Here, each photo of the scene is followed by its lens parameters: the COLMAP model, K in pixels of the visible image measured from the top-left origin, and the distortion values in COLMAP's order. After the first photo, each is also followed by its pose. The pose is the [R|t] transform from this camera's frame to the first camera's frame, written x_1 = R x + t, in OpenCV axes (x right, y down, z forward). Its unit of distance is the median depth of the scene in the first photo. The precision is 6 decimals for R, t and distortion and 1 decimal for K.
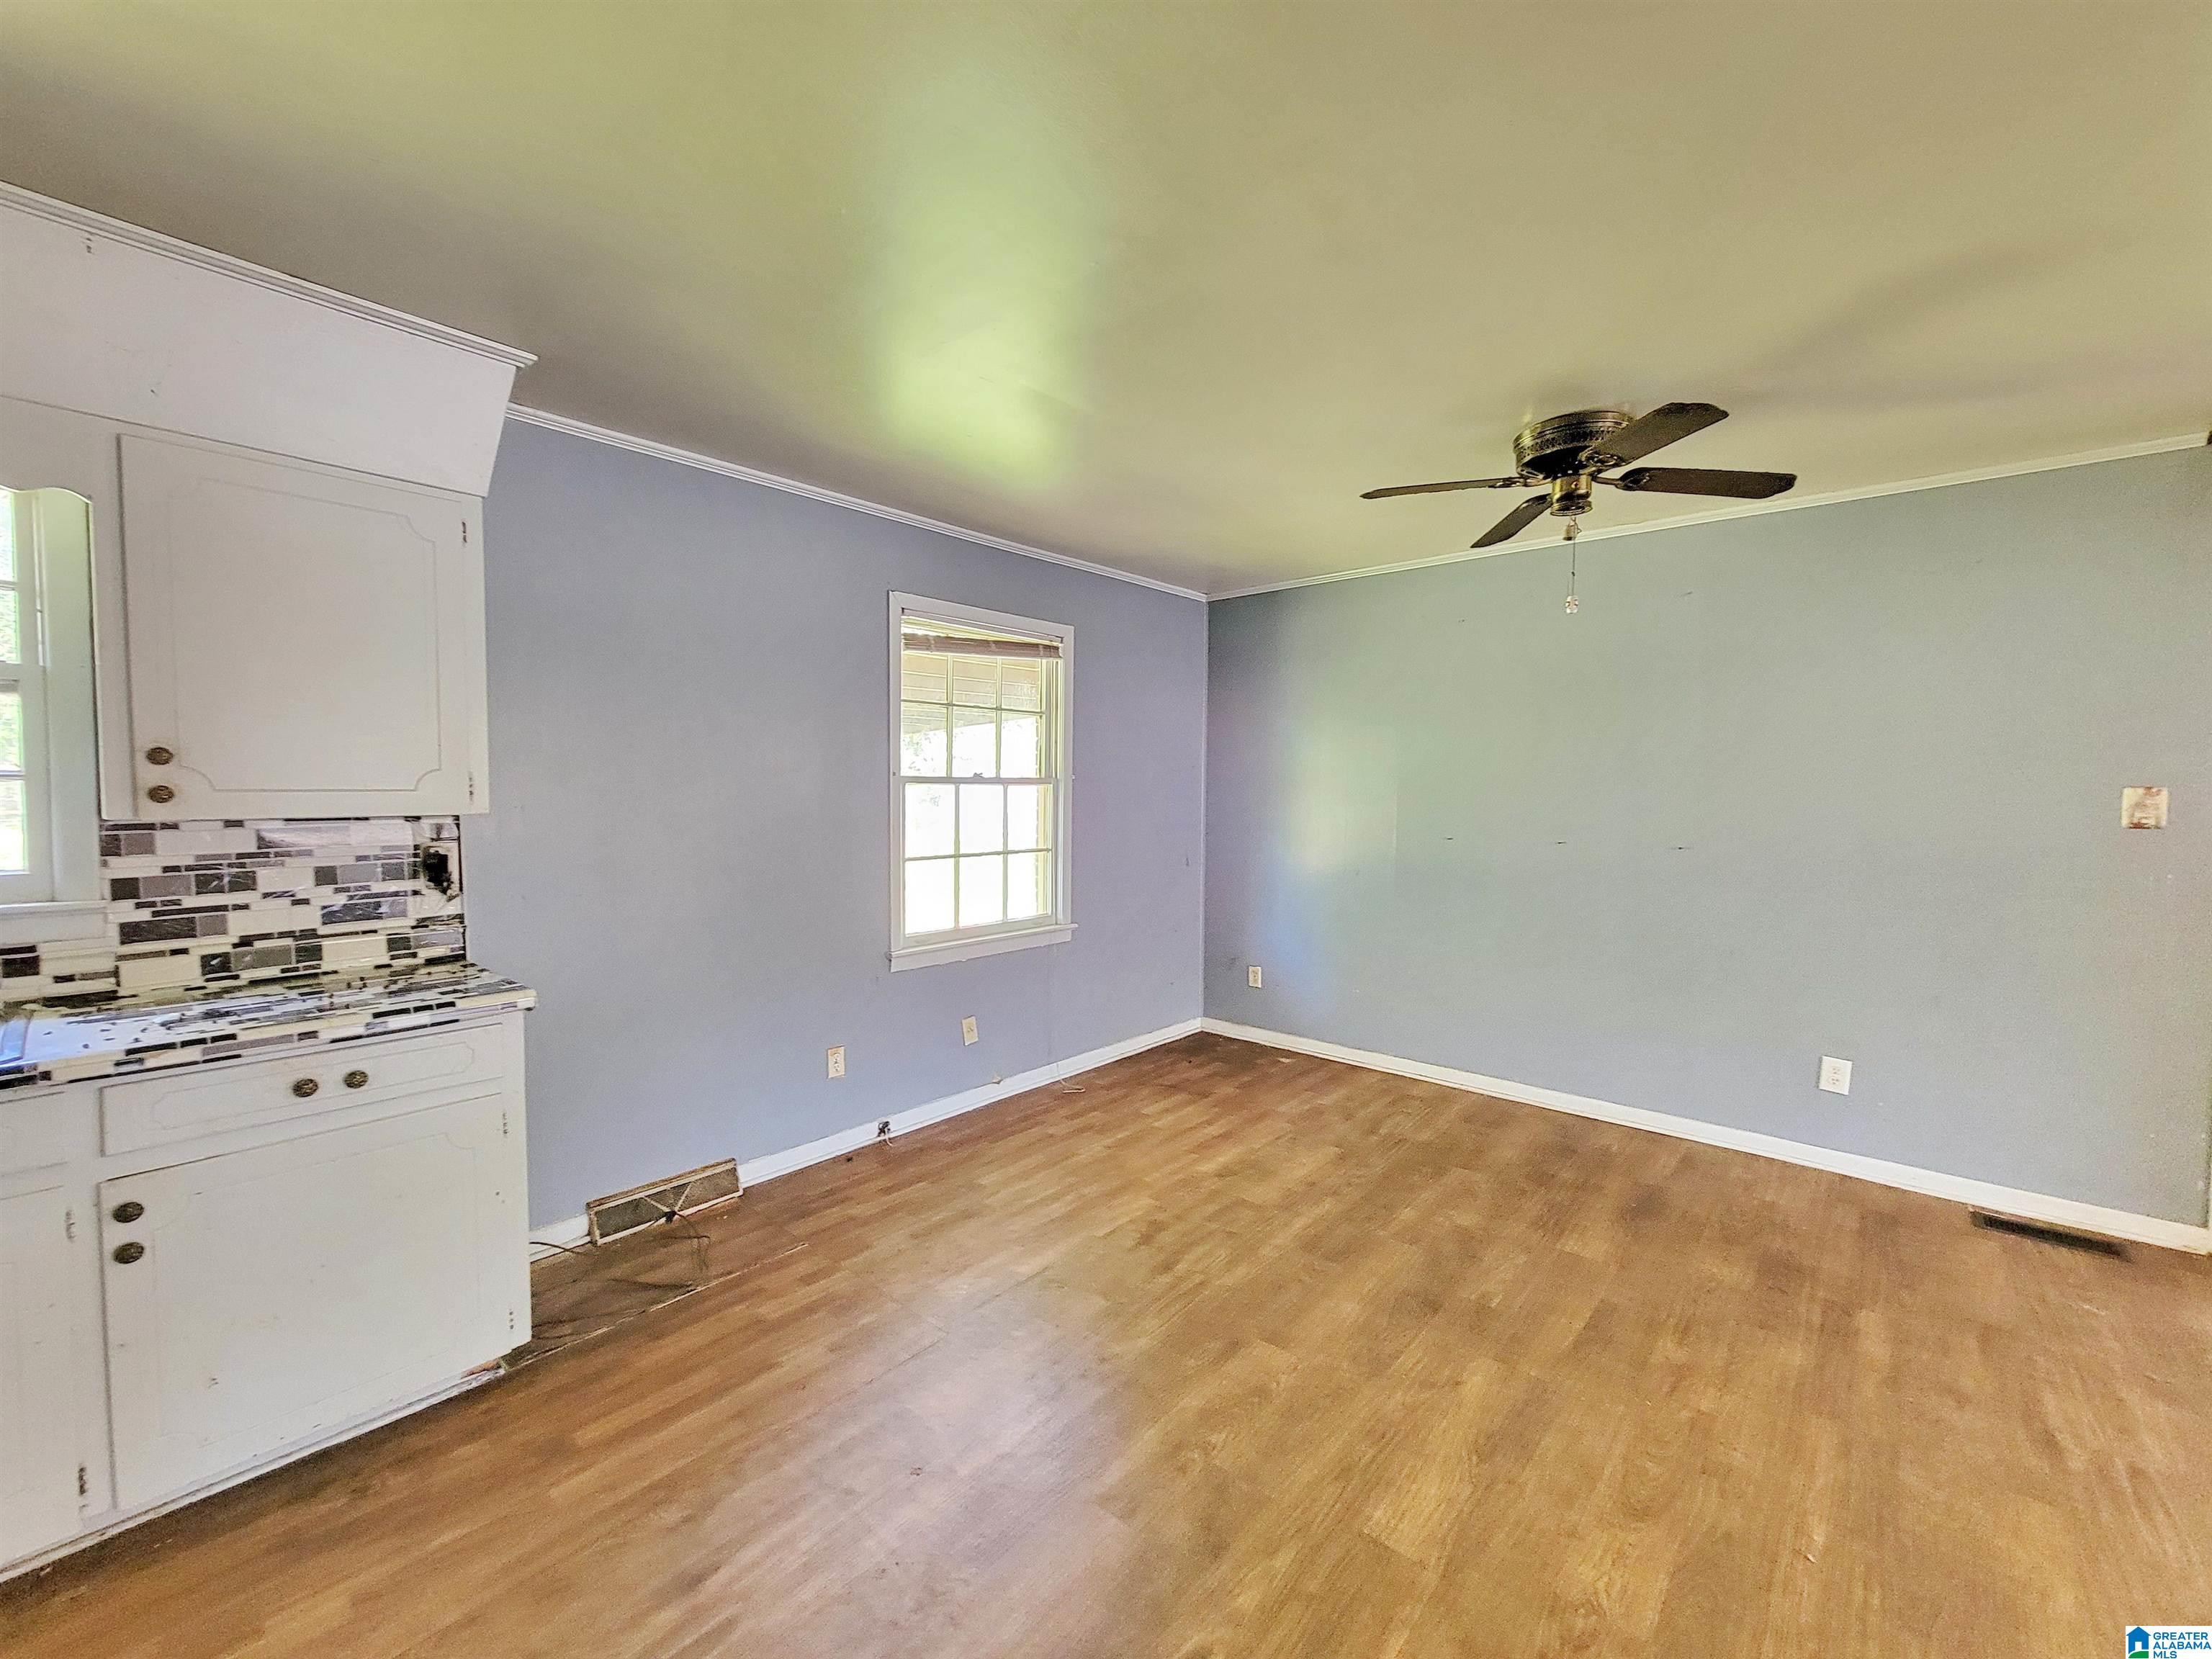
lens RADIAL K [[895.0, 0, 1103.6], [0, 895.0, 824.2], [0, 0, 1]] dist [-0.002353, -0.000027]
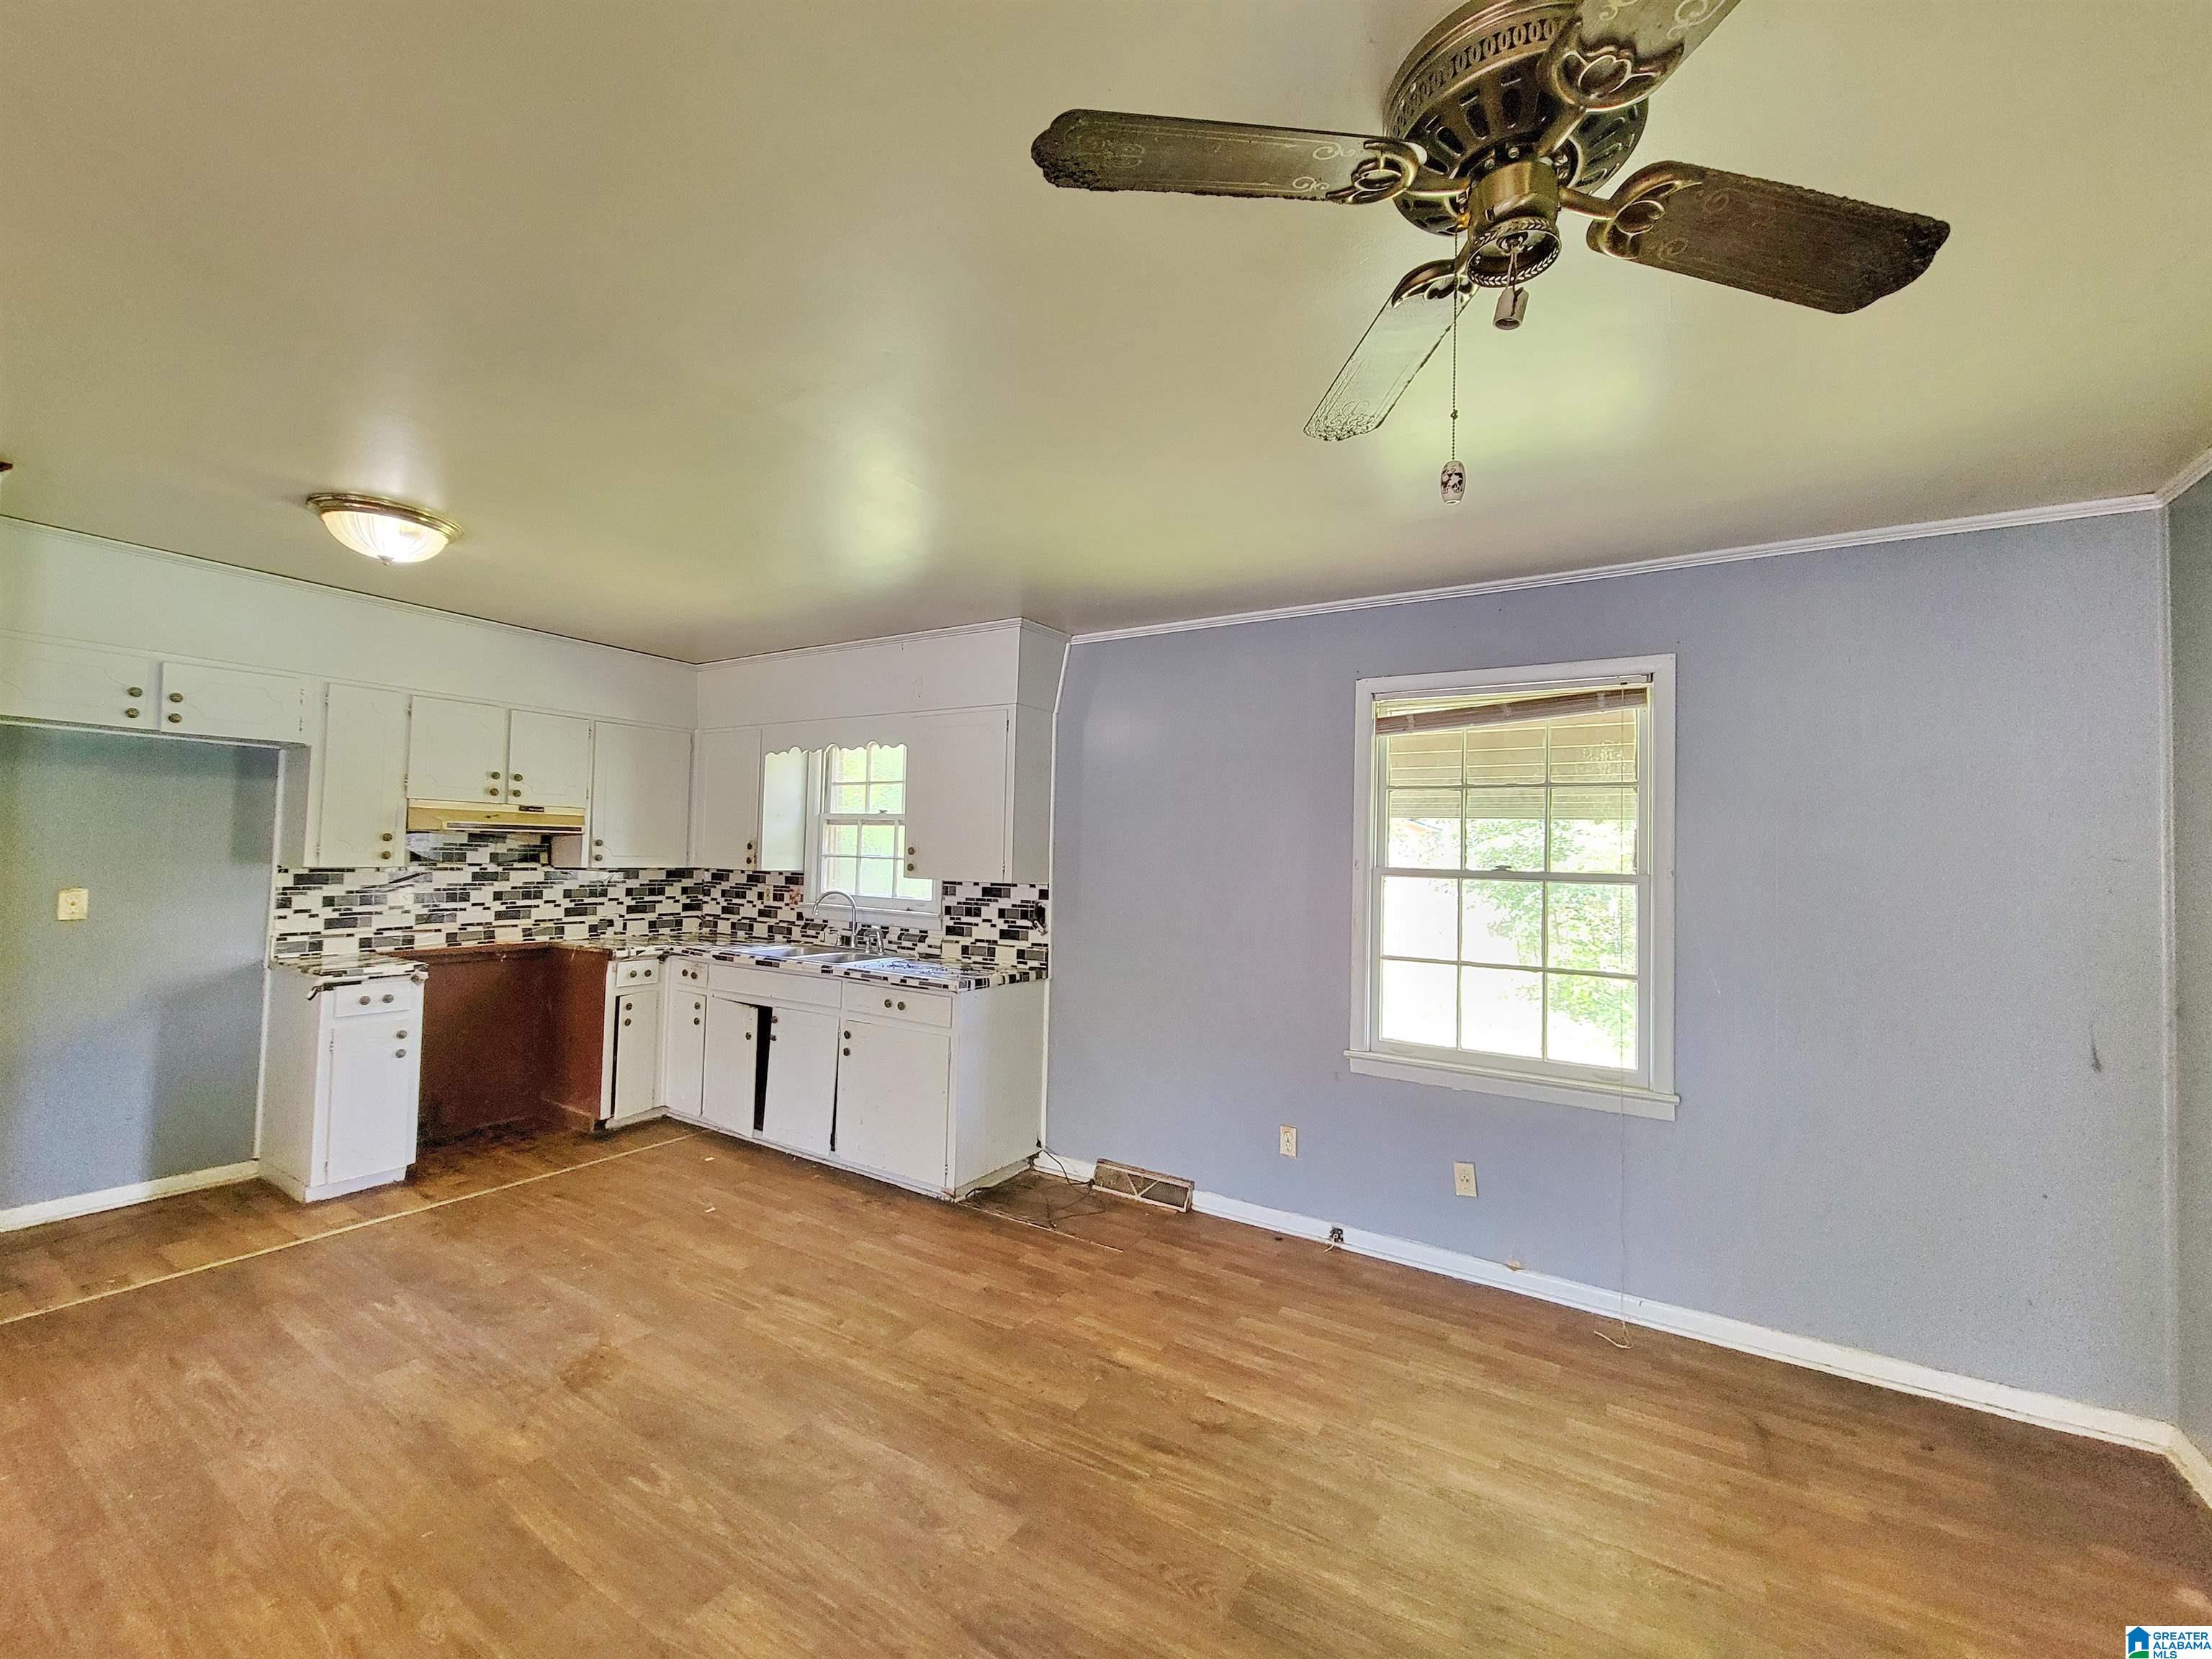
lens RADIAL K [[895.0, 0, 1103.6], [0, 895.0, 824.2], [0, 0, 1]] dist [-0.002353, -0.000027]
pose [[0.167918, -0.038735, -0.985040, 0.744156], [-0.069725, 0.996259, -0.051062, -0.034737], [0.983332, 0.077256, 0.164589, 0.623192]]
